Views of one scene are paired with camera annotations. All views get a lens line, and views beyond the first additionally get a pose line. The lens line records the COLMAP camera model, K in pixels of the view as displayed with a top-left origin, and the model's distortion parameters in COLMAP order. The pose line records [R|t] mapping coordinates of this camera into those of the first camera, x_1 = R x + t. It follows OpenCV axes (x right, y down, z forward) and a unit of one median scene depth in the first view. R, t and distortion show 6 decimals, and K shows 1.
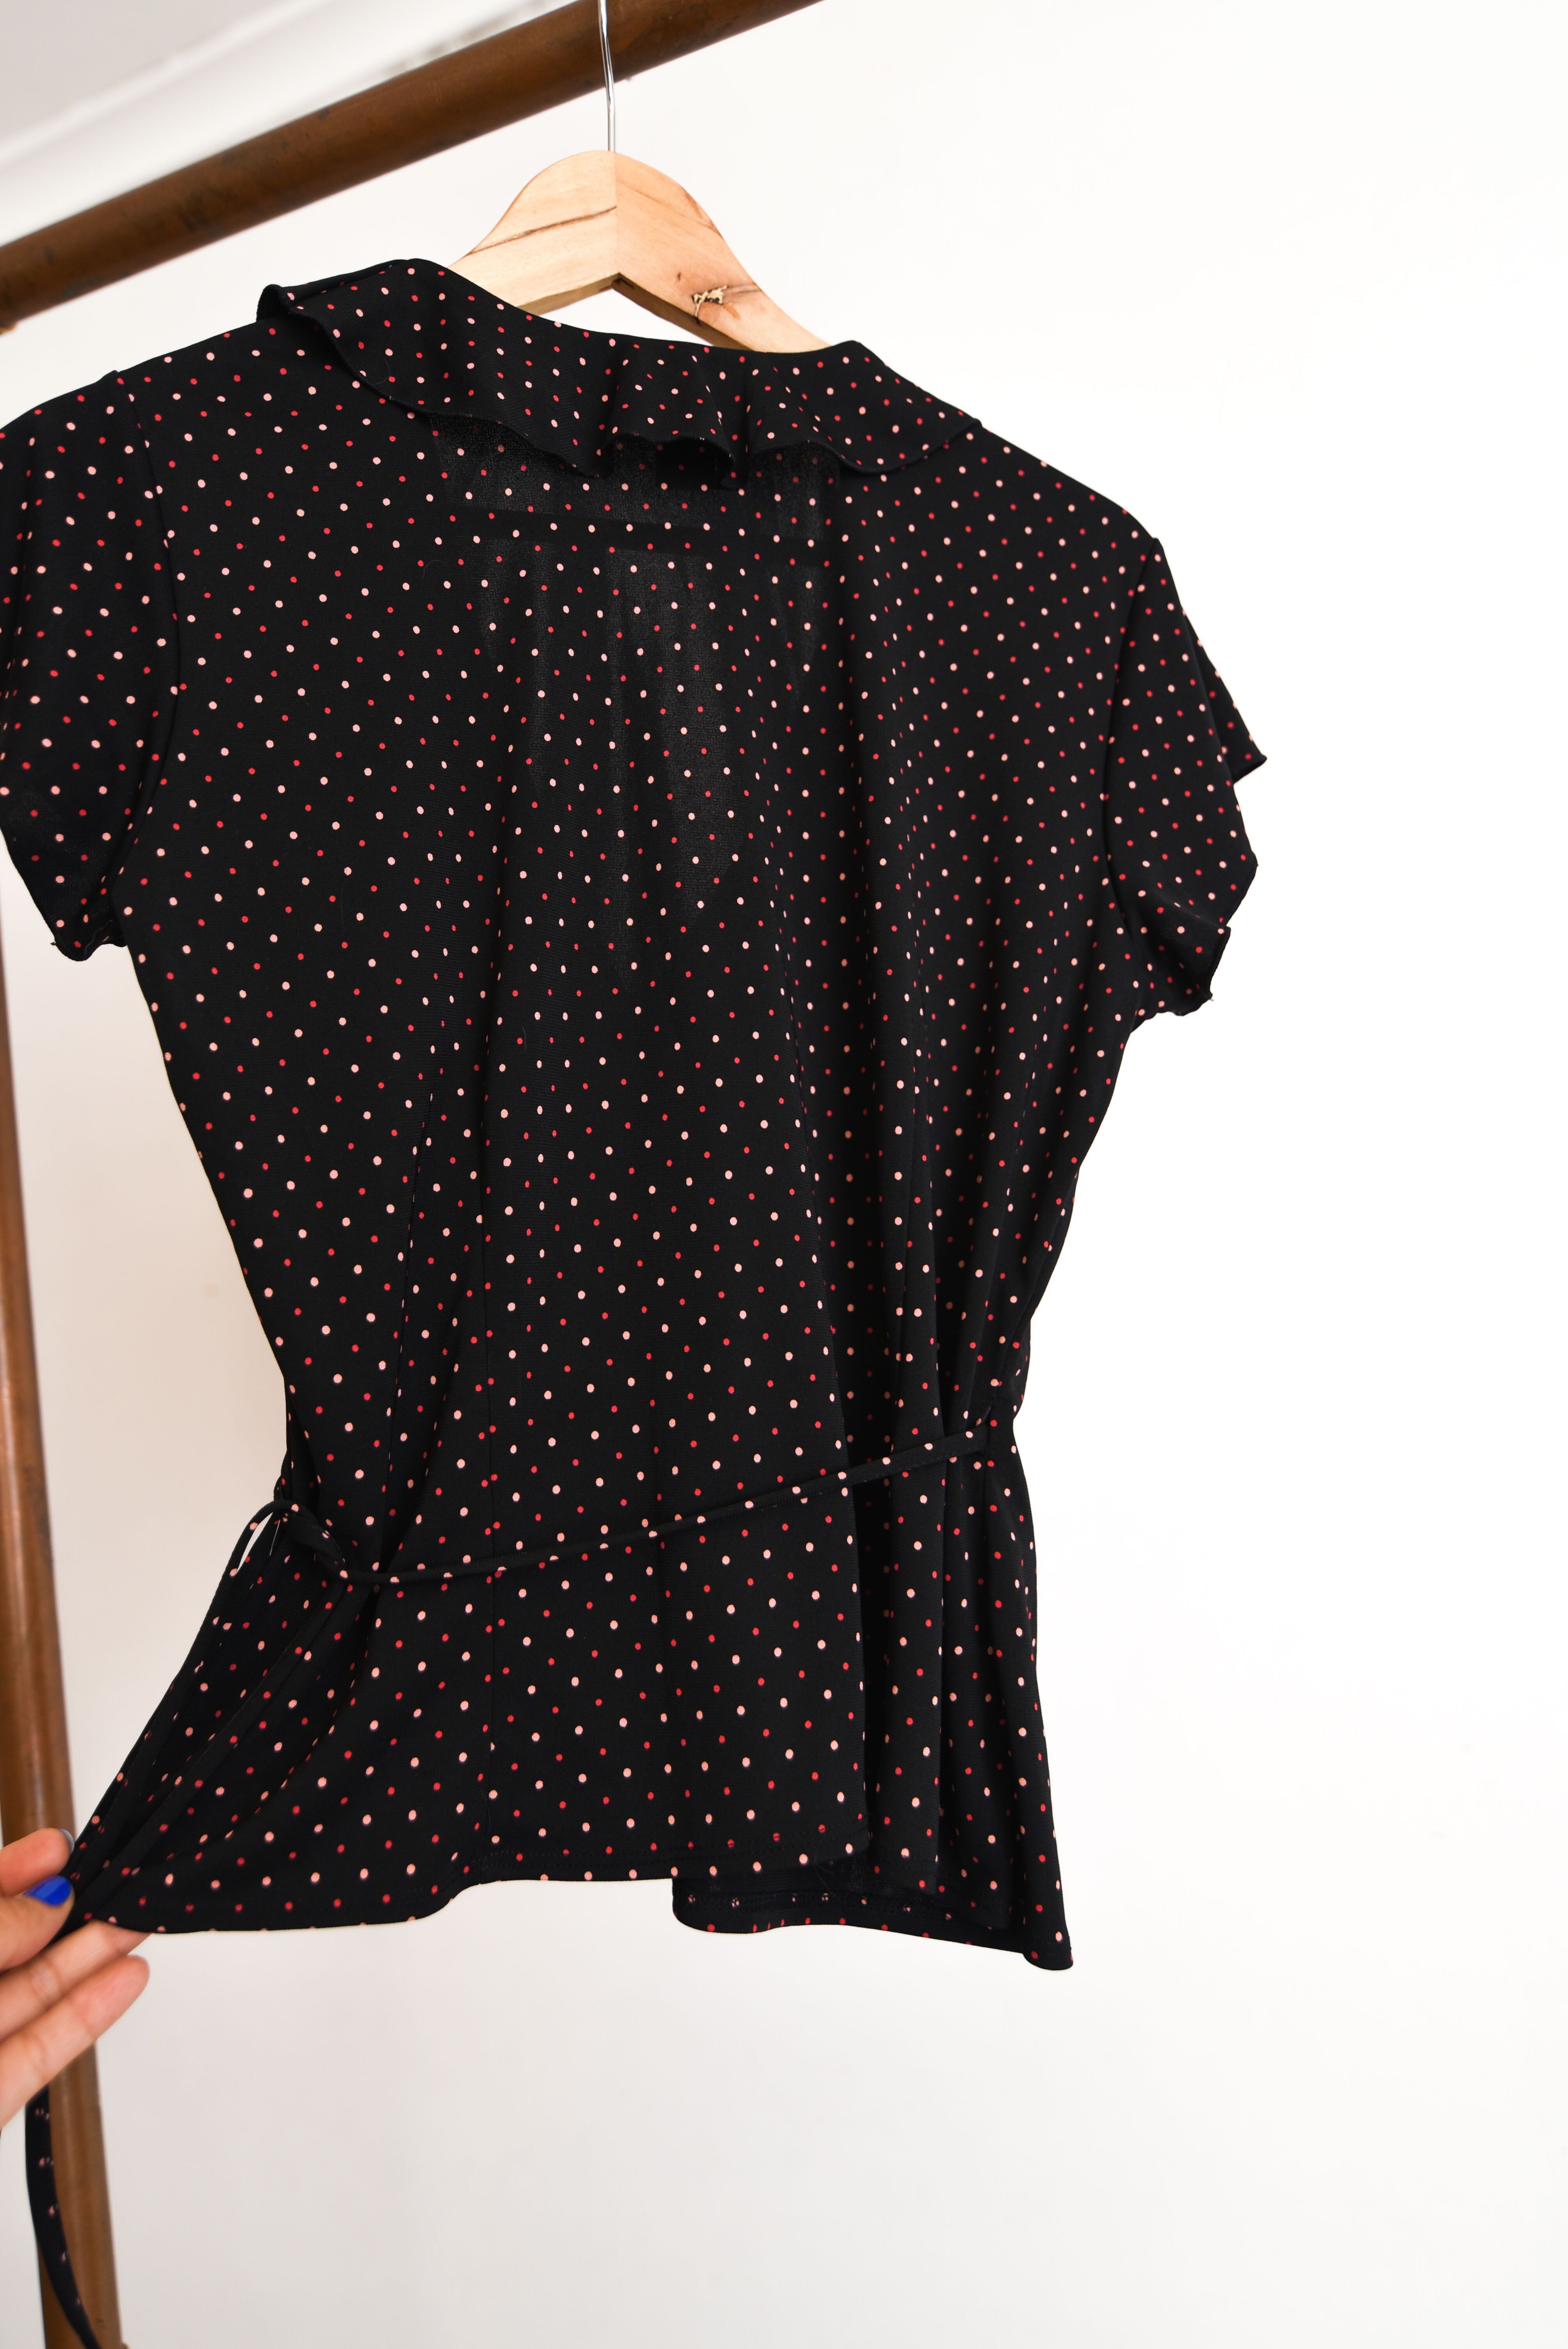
lens RADIAL K [[1512.4, 0, 784.0], [0, 1512.4, 1174.5], [0, 0, 1]] dist [0.206405, -0.242376]
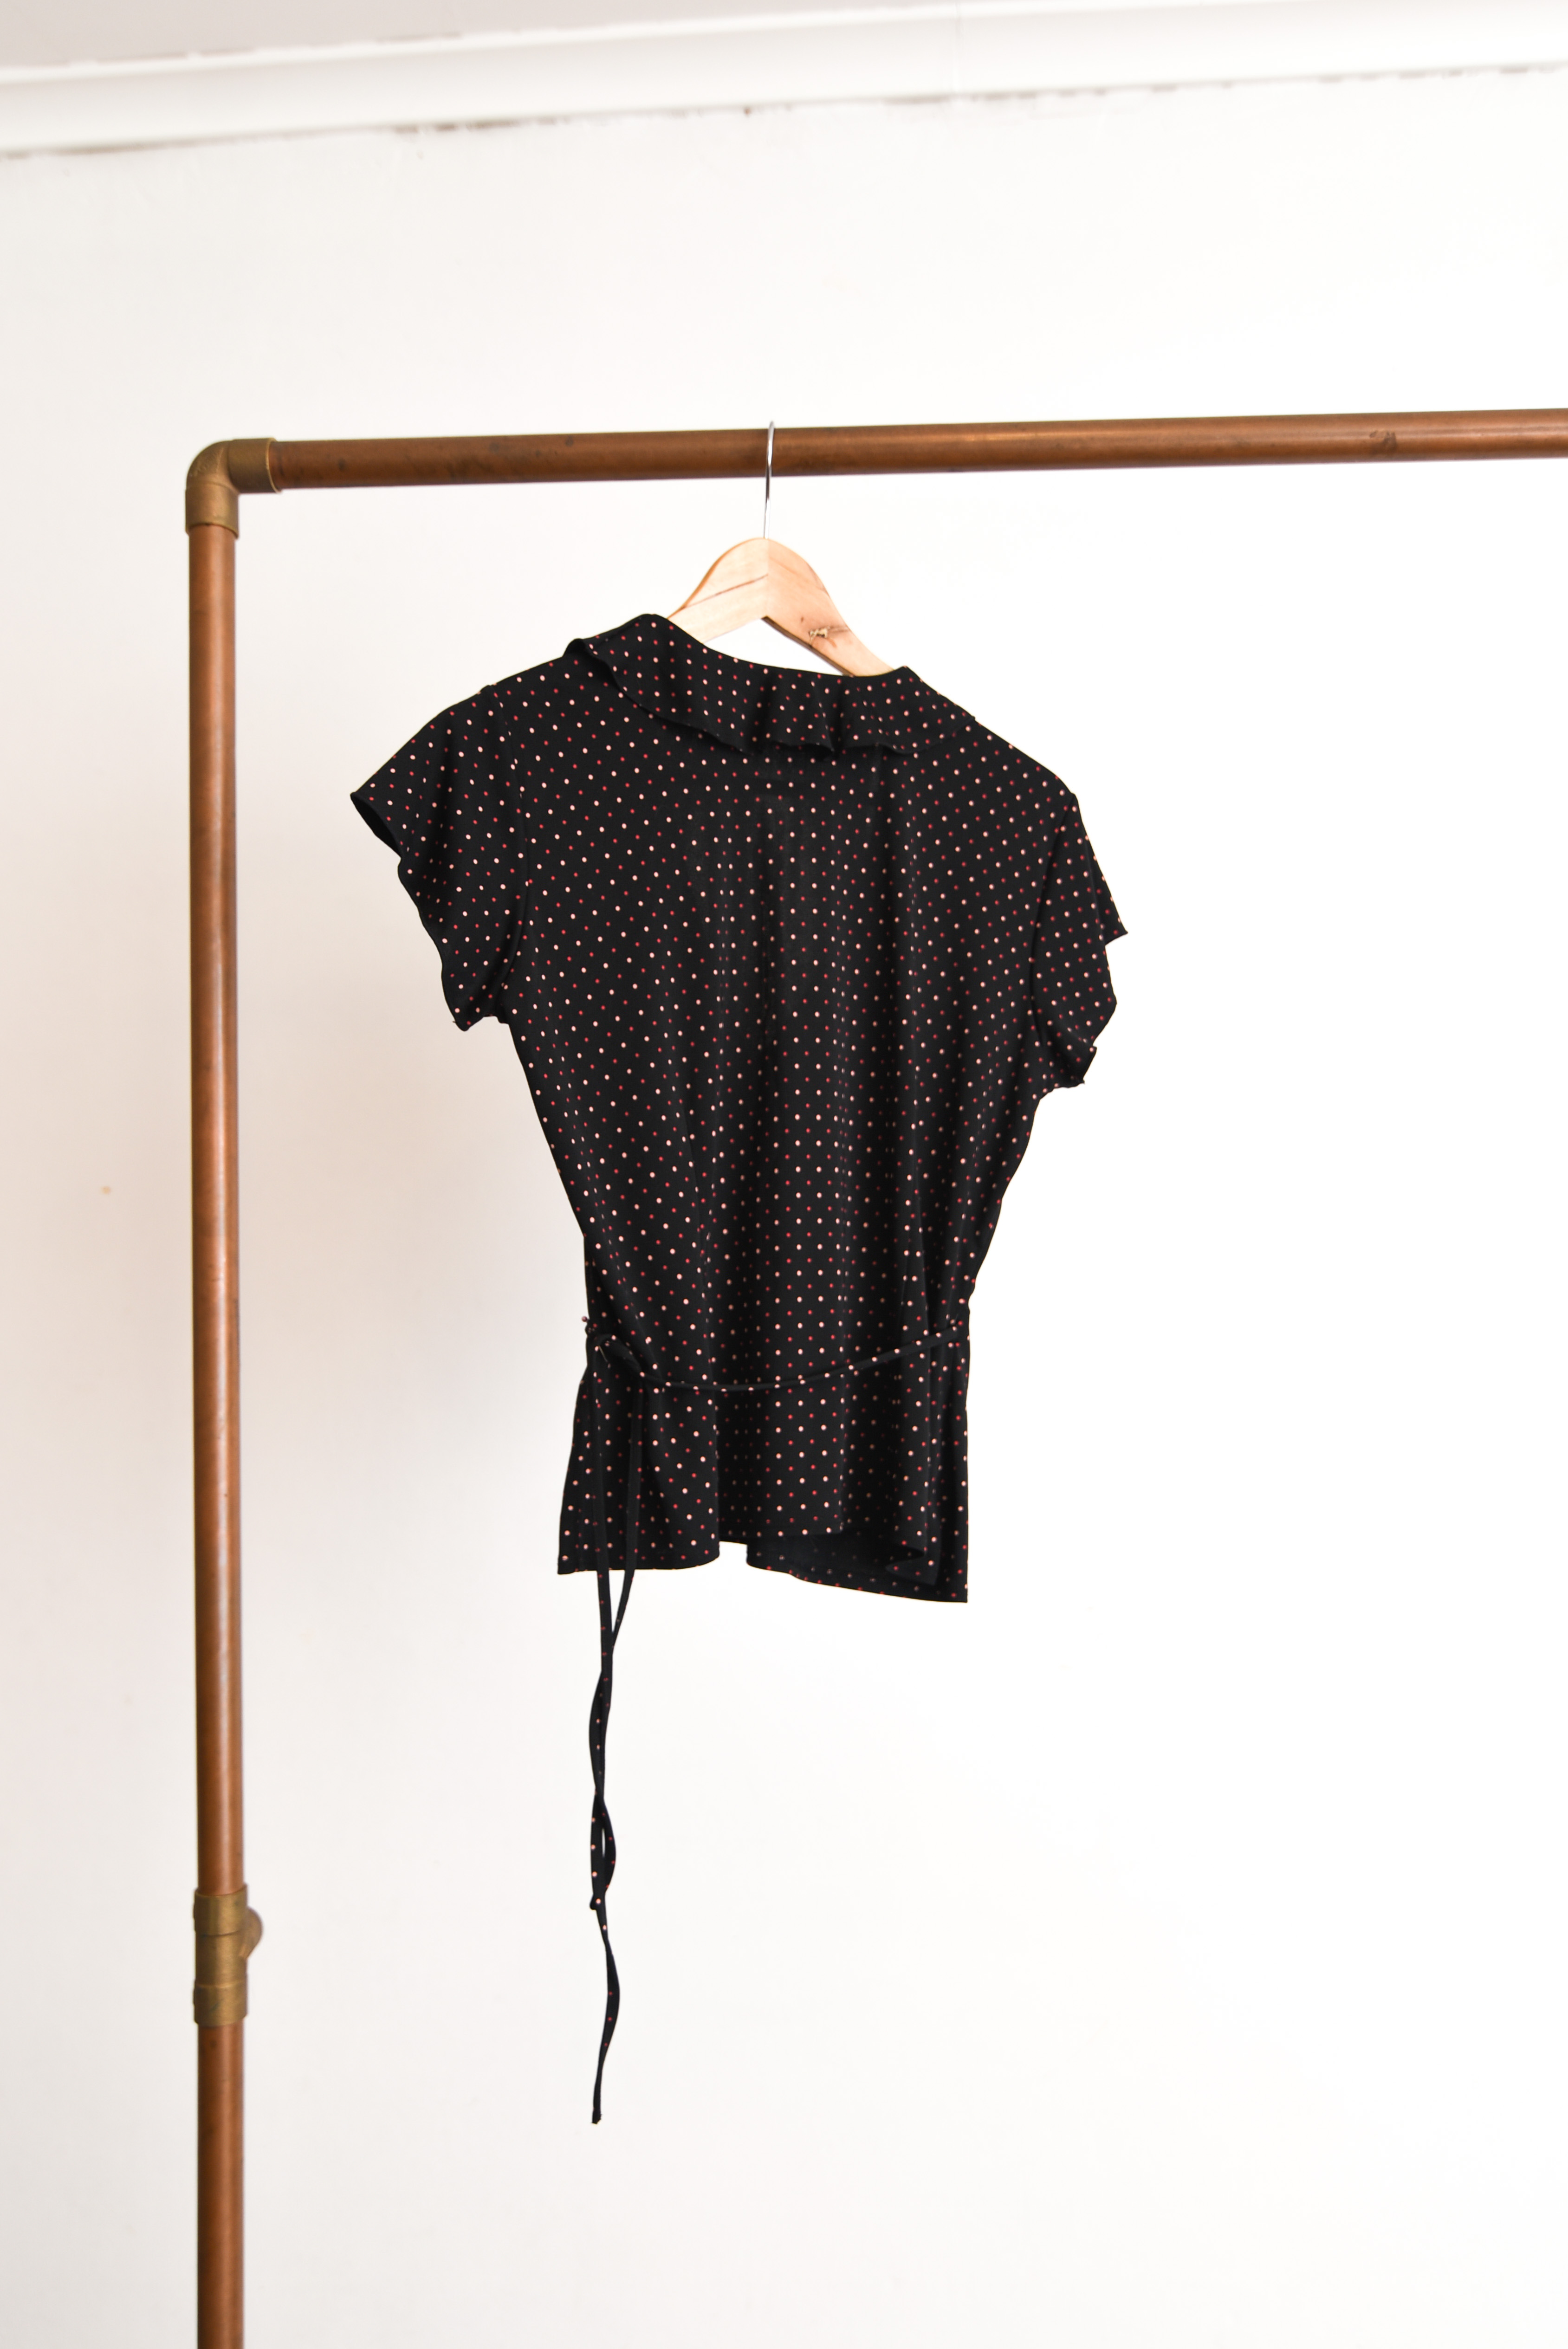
lens RADIAL K [[1512.5, 0, 784.0], [0, 1512.5, 1174.5], [0, 0, 1]] dist [0.206405, -0.242376]
pose [[0.995049, 0.071510, 0.069024, -0.160691], [-0.074925, 0.996022, 0.048230, -0.070199], [-0.065300, -0.053163, 0.996448, -0.661751]]
